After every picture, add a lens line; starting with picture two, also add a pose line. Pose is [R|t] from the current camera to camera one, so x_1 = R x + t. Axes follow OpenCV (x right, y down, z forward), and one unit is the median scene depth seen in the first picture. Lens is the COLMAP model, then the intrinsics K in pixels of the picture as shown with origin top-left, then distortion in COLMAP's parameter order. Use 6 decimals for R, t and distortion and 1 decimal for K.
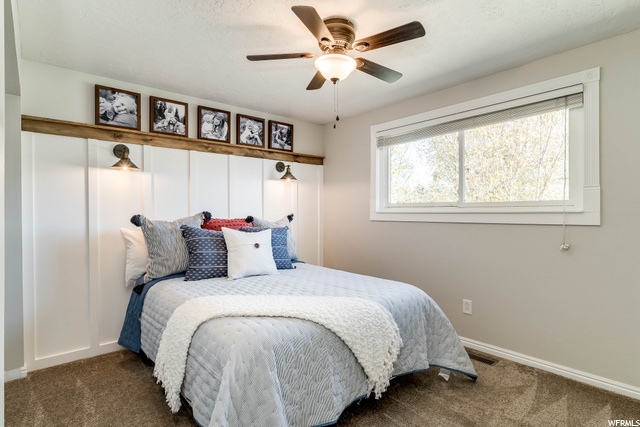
lens RADIAL K [[324.8, 0, 314.9], [0, 324.8, 210.6], [0, 0, 1]] dist [-0.027278, 0.009011]
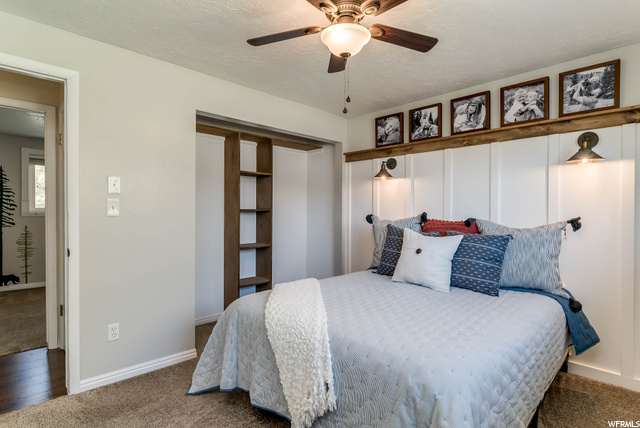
lens RADIAL K [[324.8, 0, 315.0], [0, 324.8, 216.0], [0, 0, 1]] dist [-0.027278, 0.009011]
pose [[0.058207, 0.022355, -0.998054, 0.562307], [0.002322, 0.999744, 0.022528, -0.007316], [0.998302, -0.003629, 0.058140, 0.540653]]
